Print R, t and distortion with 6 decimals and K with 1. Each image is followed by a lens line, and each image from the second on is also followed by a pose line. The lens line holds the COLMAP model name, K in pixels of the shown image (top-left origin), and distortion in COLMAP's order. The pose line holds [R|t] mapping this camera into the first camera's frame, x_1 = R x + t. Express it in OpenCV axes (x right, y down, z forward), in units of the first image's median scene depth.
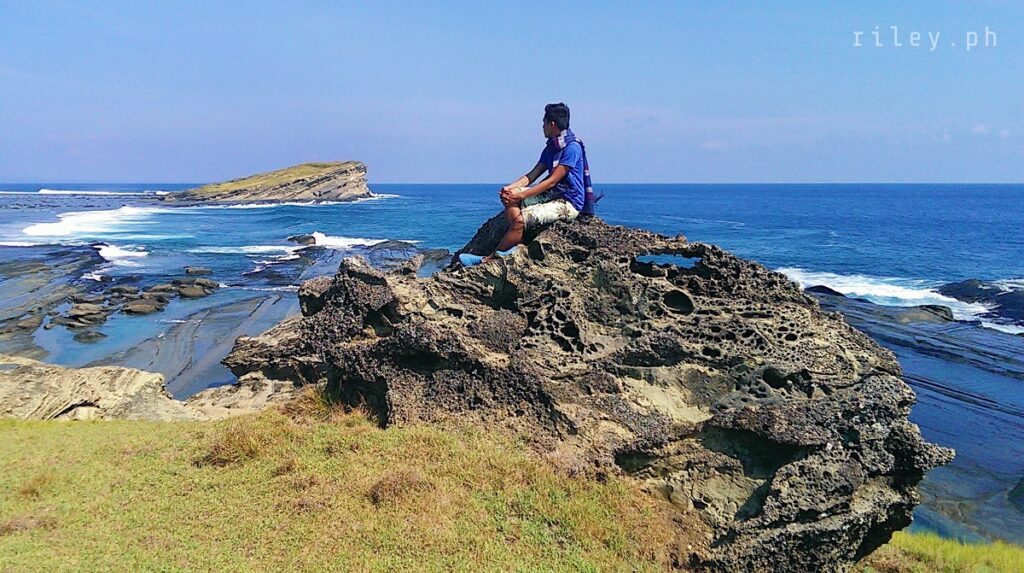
lens RADIAL K [[898.5, 0, 458.2], [0, 898.5, 214.4], [0, 0, 1]] dist [0.093685, -0.185267]
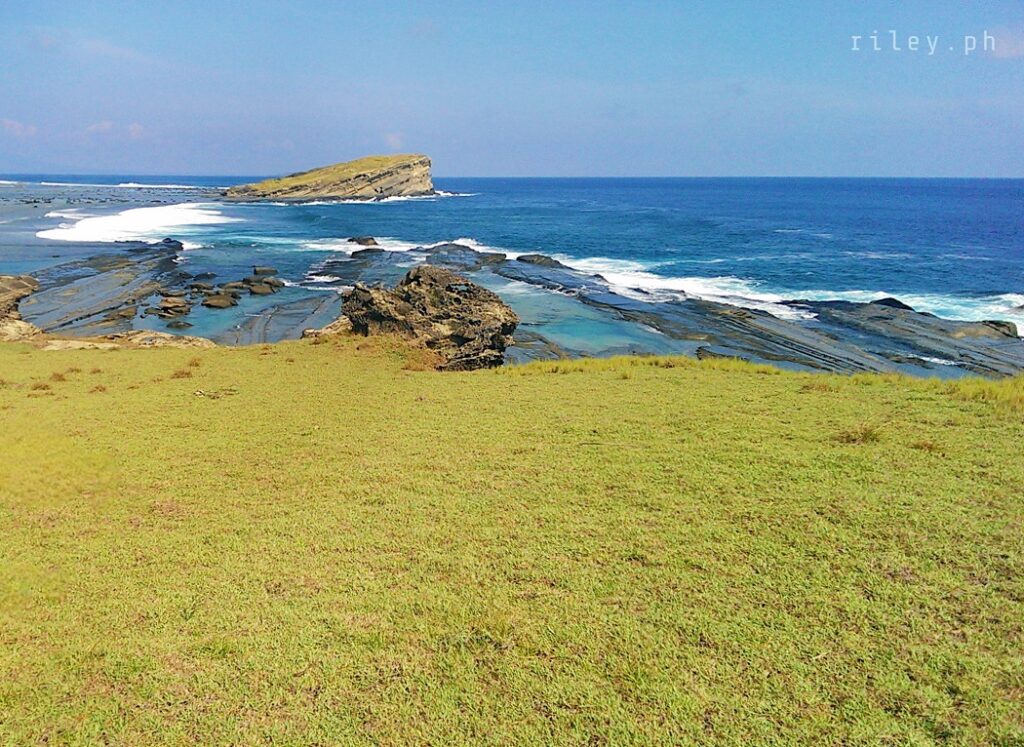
lens RADIAL K [[986.4, 0, 370.4], [0, 986.4, 373.0], [0, 0, 1]] dist [0.065698, -0.004159]
pose [[0.986224, 0.038859, -0.160787, 0.486844], [-0.011882, 0.986146, 0.165456, -0.213724], [0.164989, -0.161266, 0.973022, -2.356277]]
